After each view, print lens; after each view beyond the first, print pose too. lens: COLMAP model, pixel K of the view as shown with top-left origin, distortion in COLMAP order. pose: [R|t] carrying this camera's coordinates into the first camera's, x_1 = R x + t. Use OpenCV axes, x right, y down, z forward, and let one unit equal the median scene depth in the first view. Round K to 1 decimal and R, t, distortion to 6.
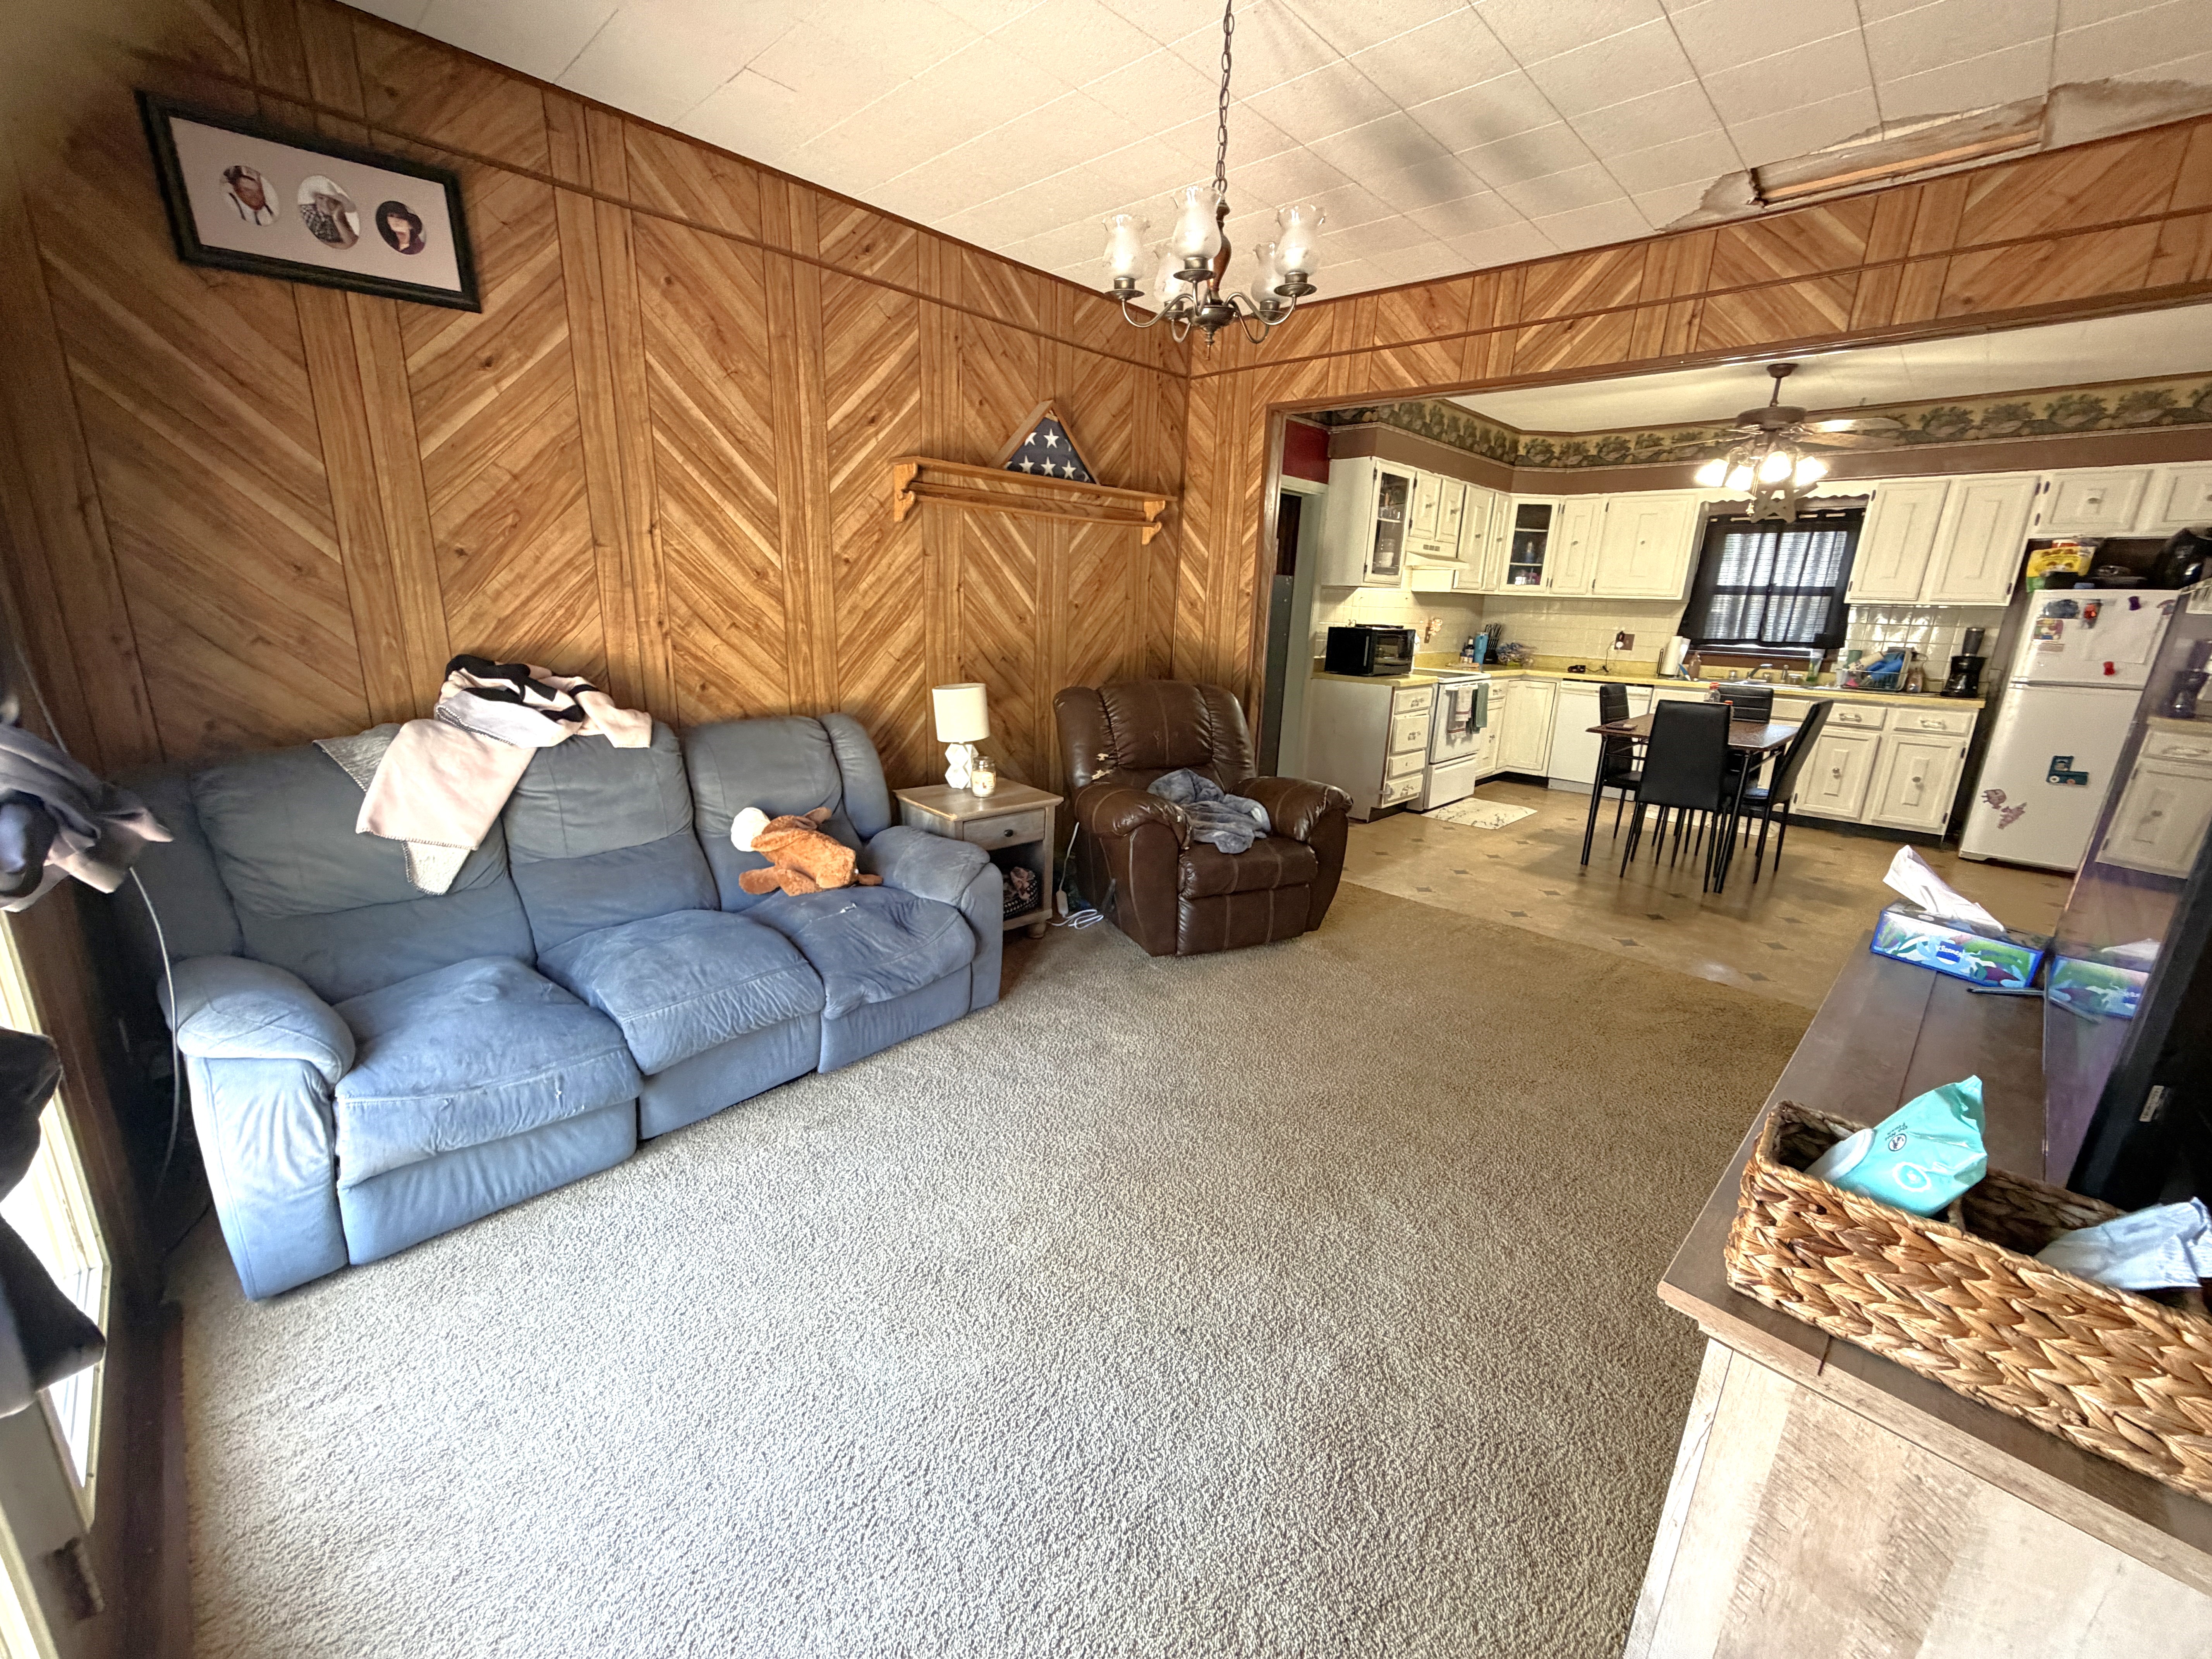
lens RADIAL K [[879.2, 0, 1099.6], [0, 879.2, 830.0], [0, 0, 1]] dist [-0.000383, 0.000169]
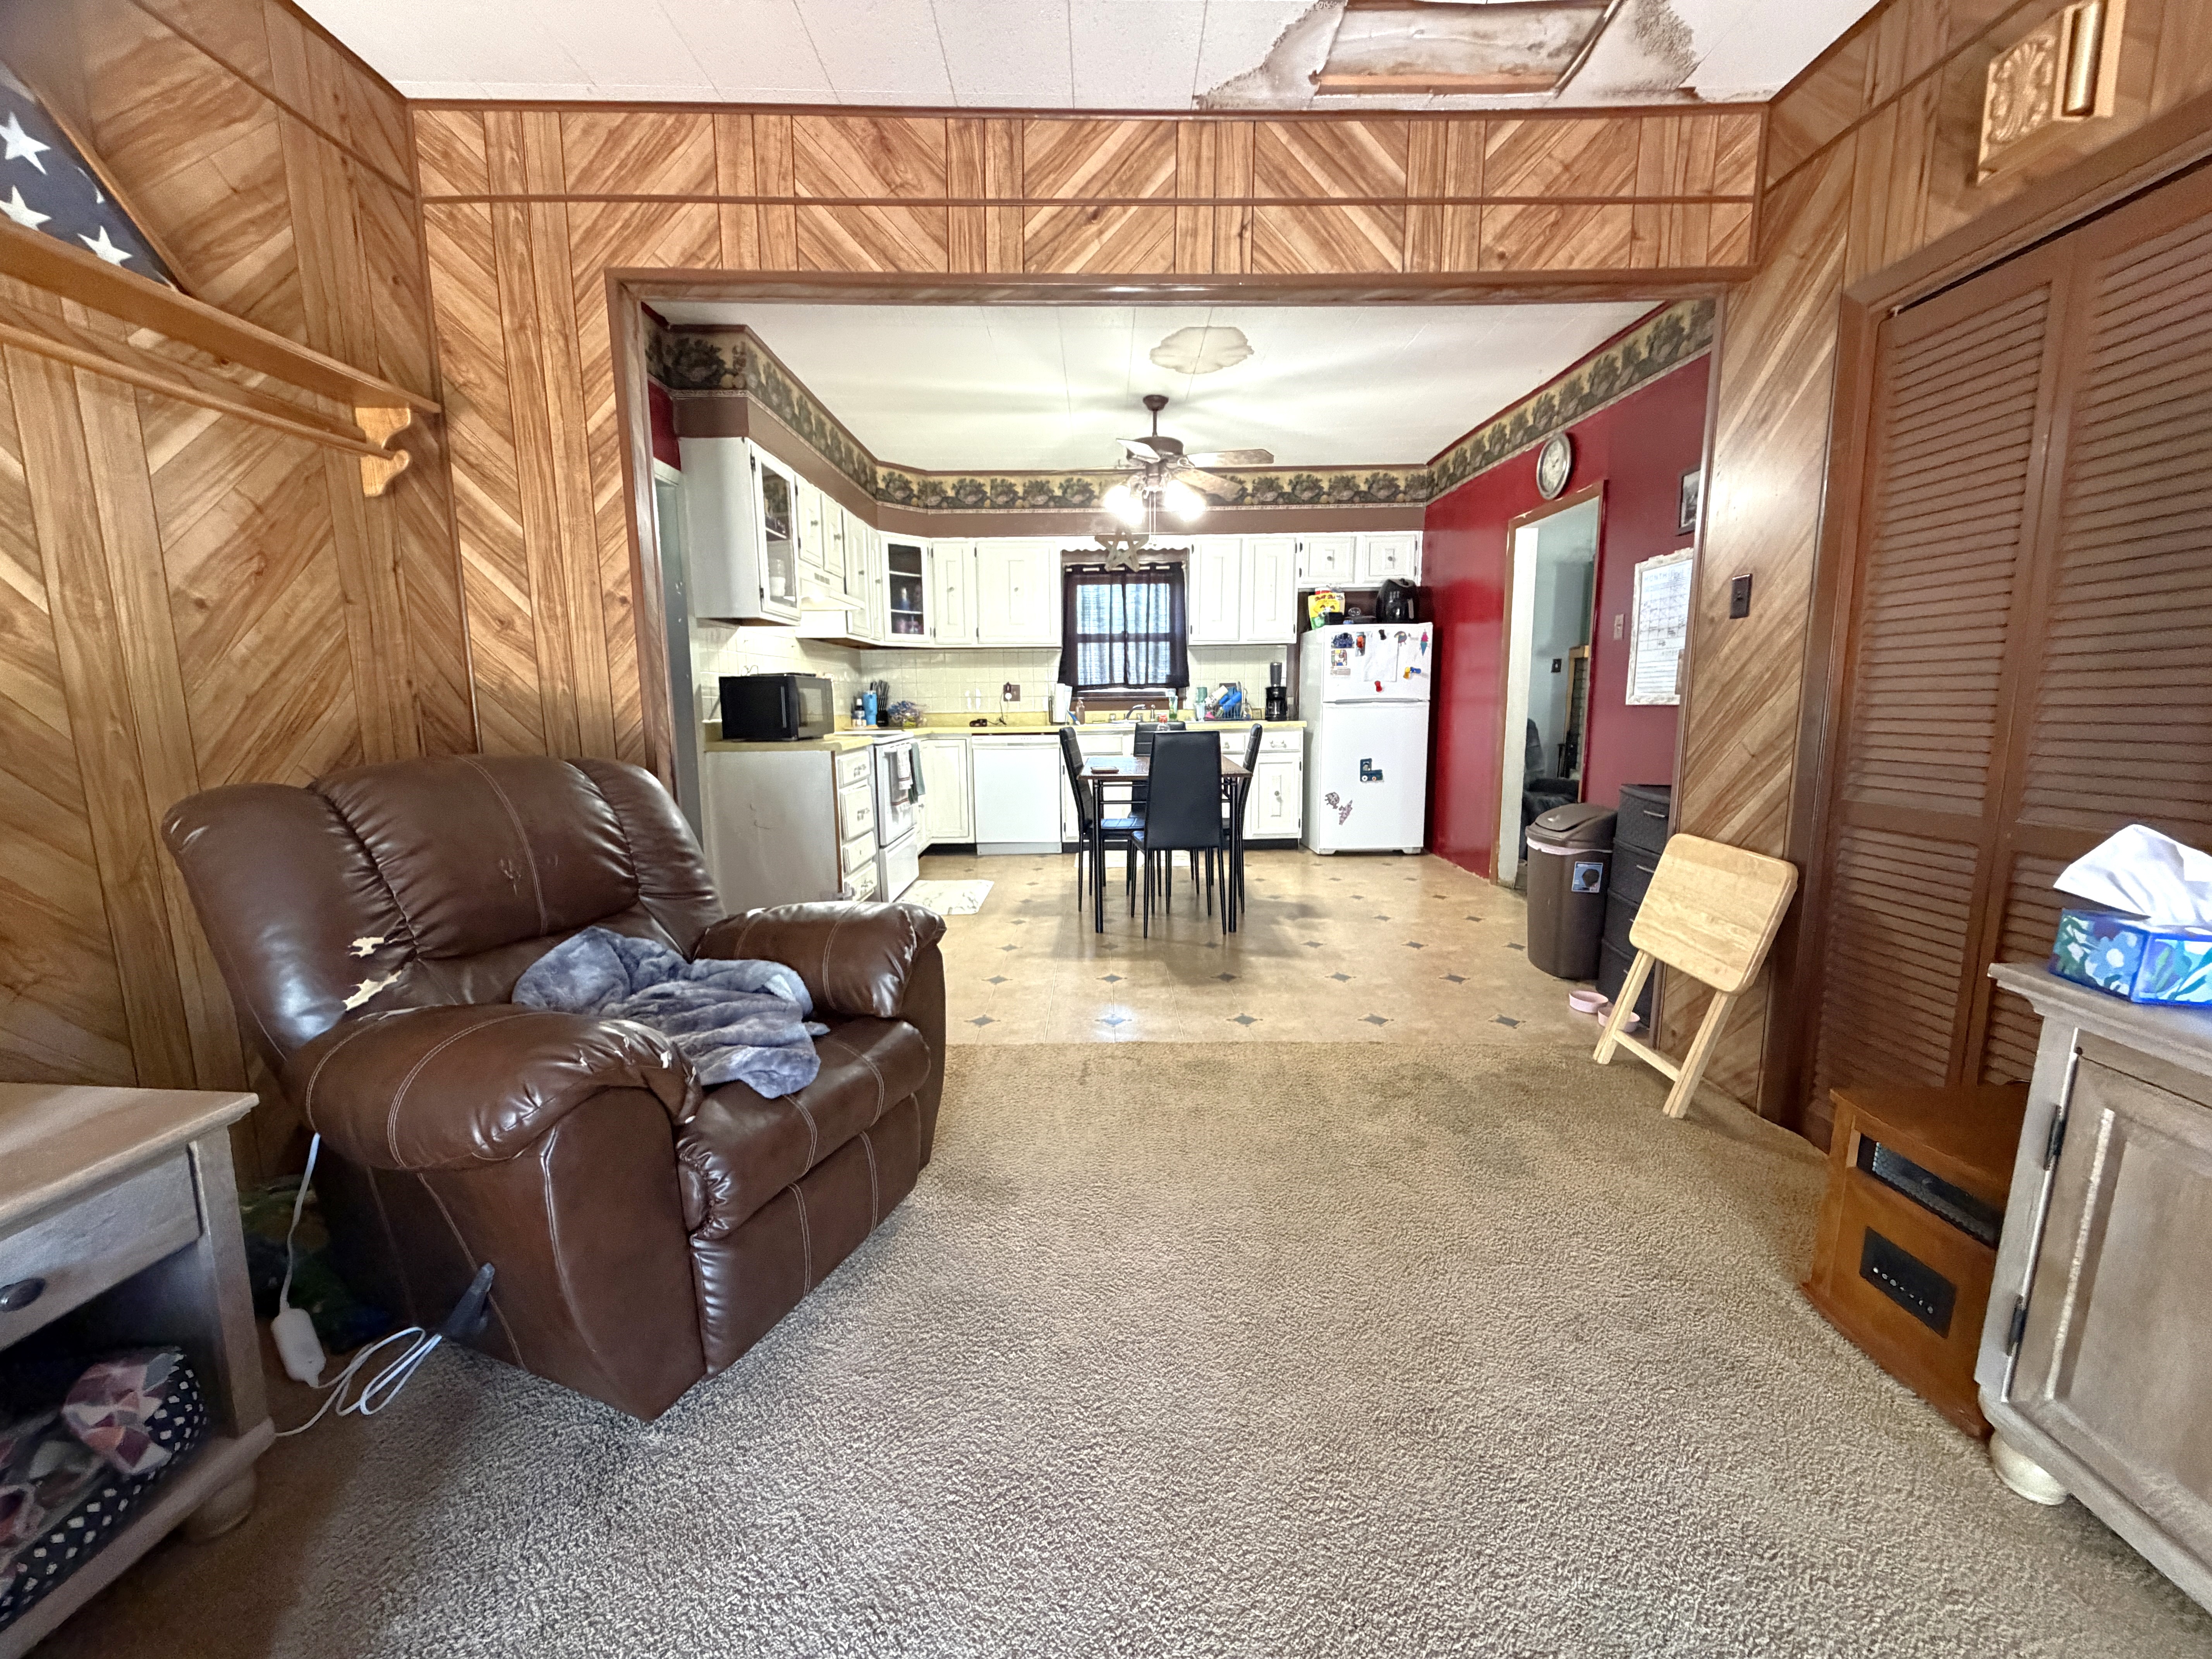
lens RADIAL K [[879.2, 0, 1099.6], [0, 879.2, 830.0], [0, 0, 1]] dist [-0.000383, 0.000169]
pose [[0.716116, -0.142432, 0.683294, -0.019183], [0.210300, 0.977495, -0.016643, -0.047518], [-0.665547, 0.155615, 0.729953, 0.391859]]
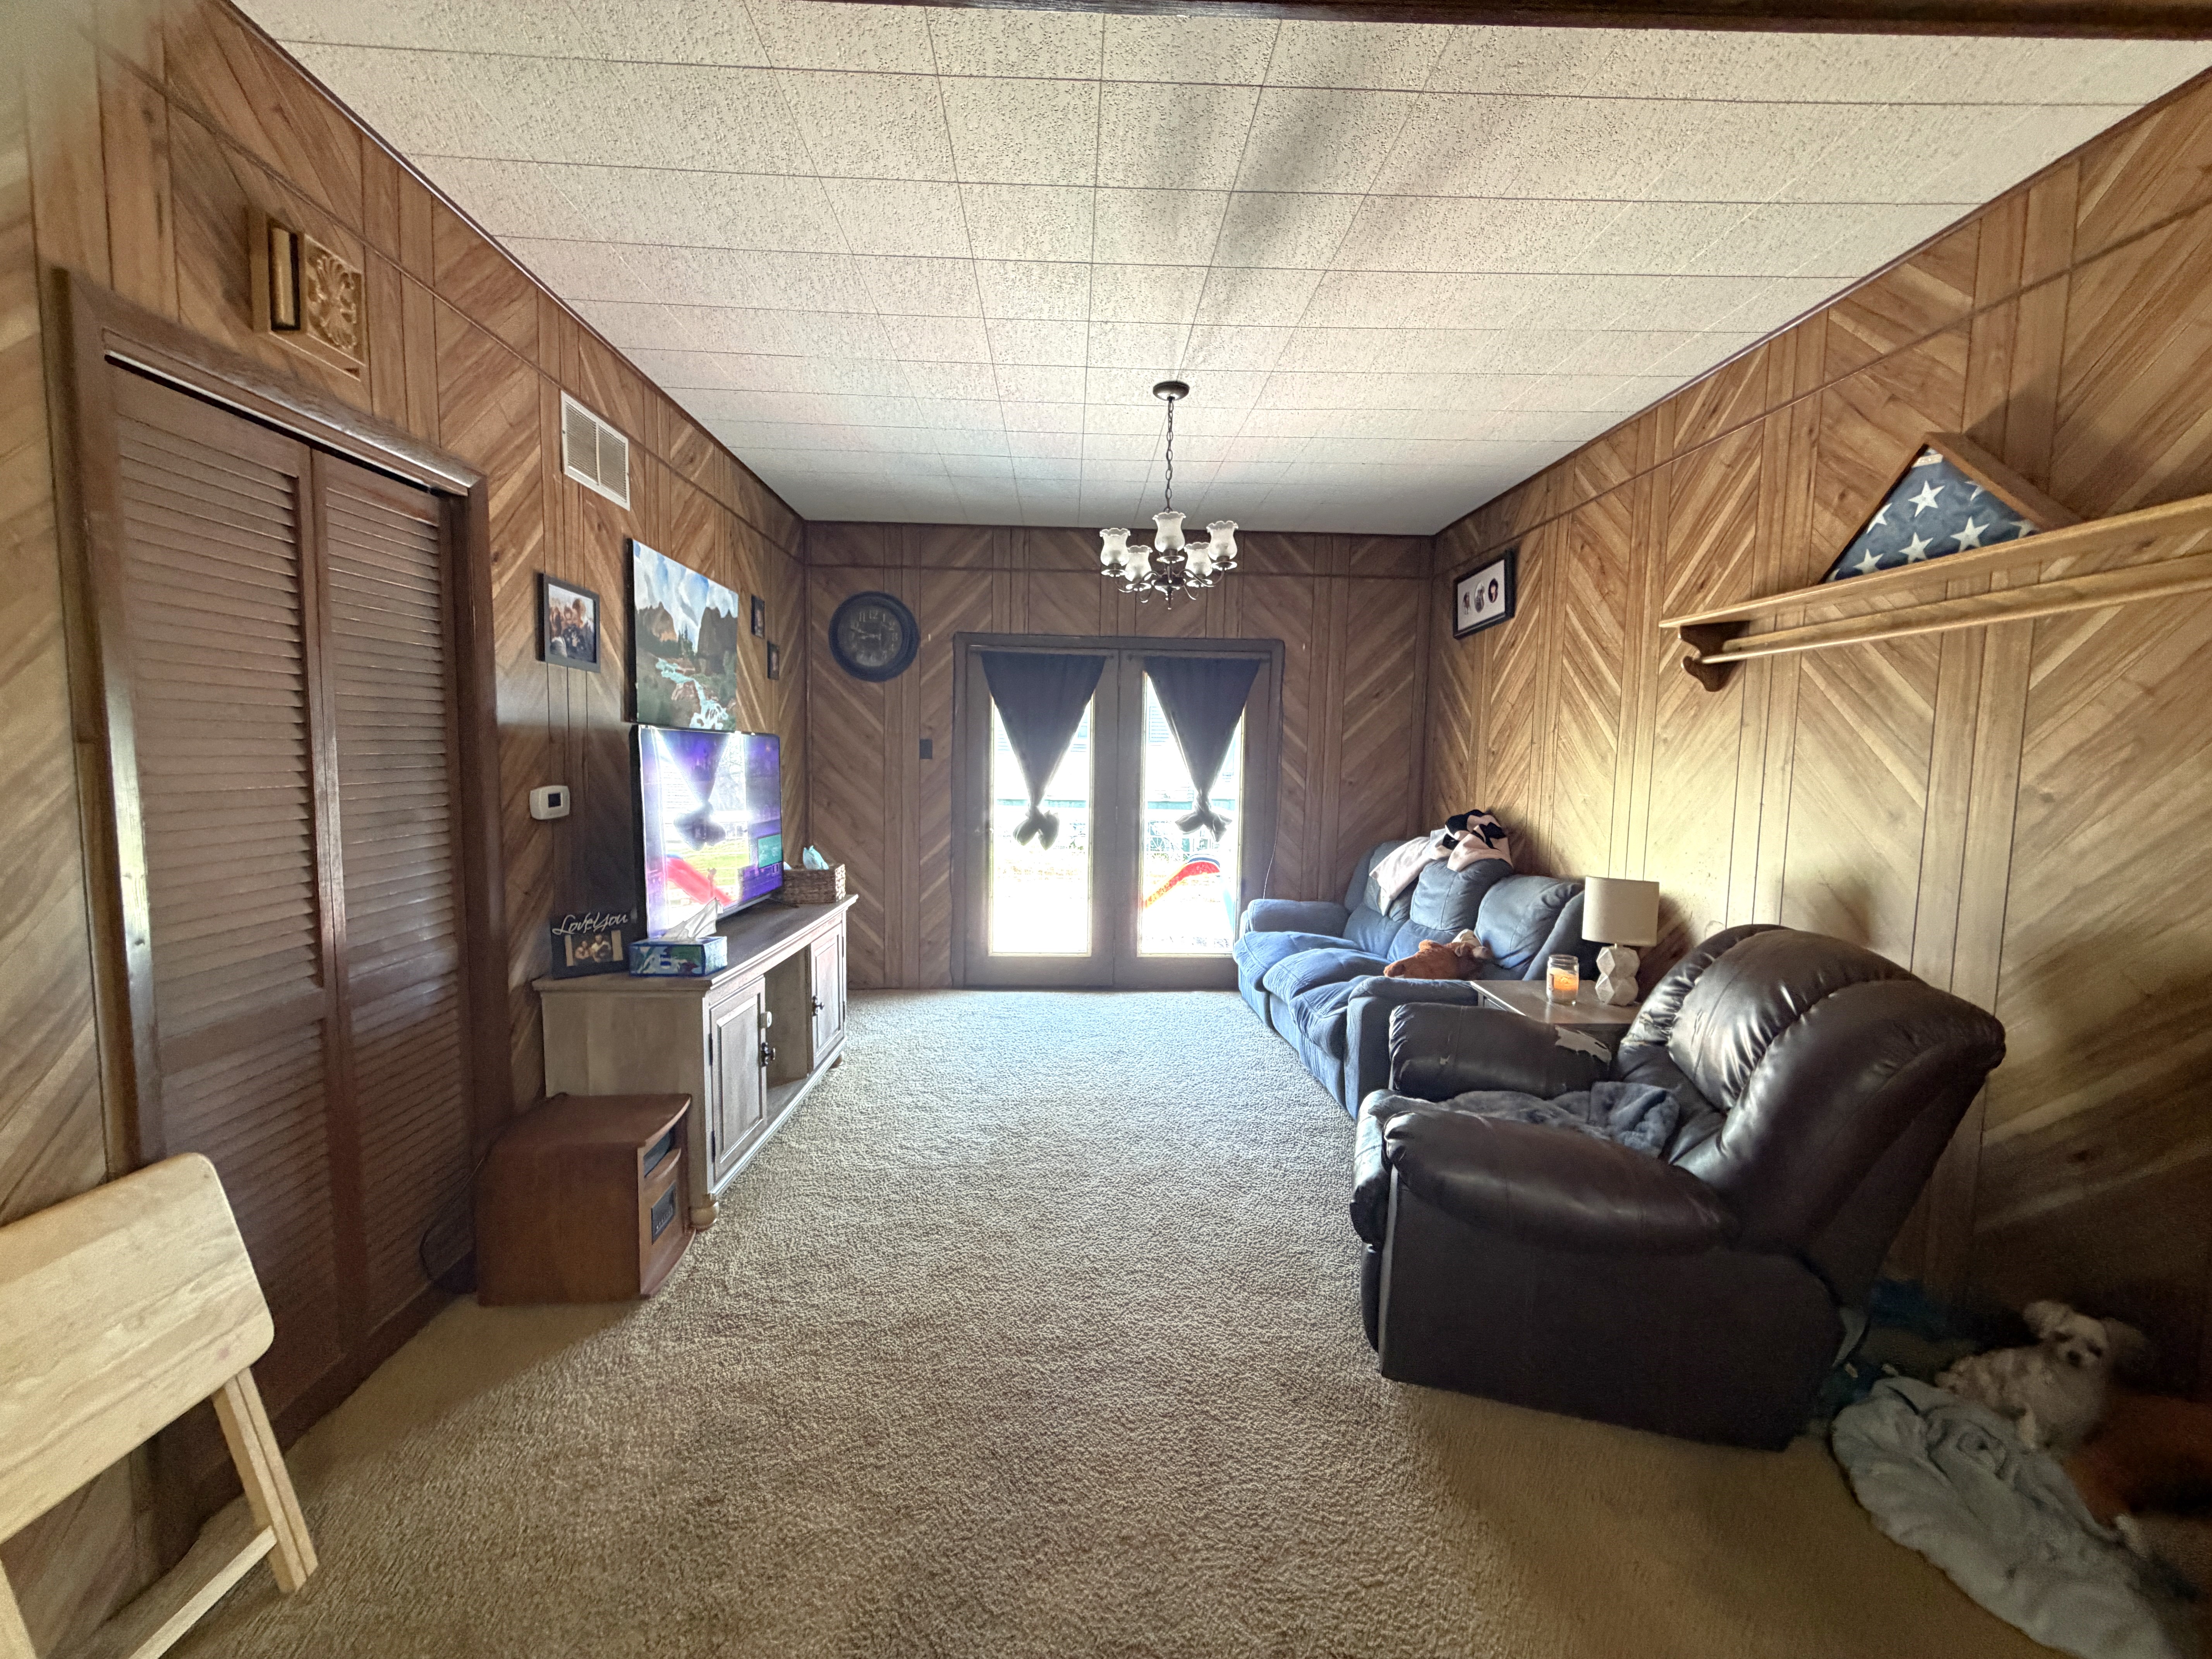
lens RADIAL K [[879.2, 0, 1099.6], [0, 879.2, 830.0], [0, 0, 1]] dist [-0.000383, 0.000169]
pose [[-0.688199, 0.015264, -0.725361, 0.586067], [-0.223520, 0.946689, 0.231990, -0.217953], [0.690232, 0.321788, -0.648099, 0.891793]]
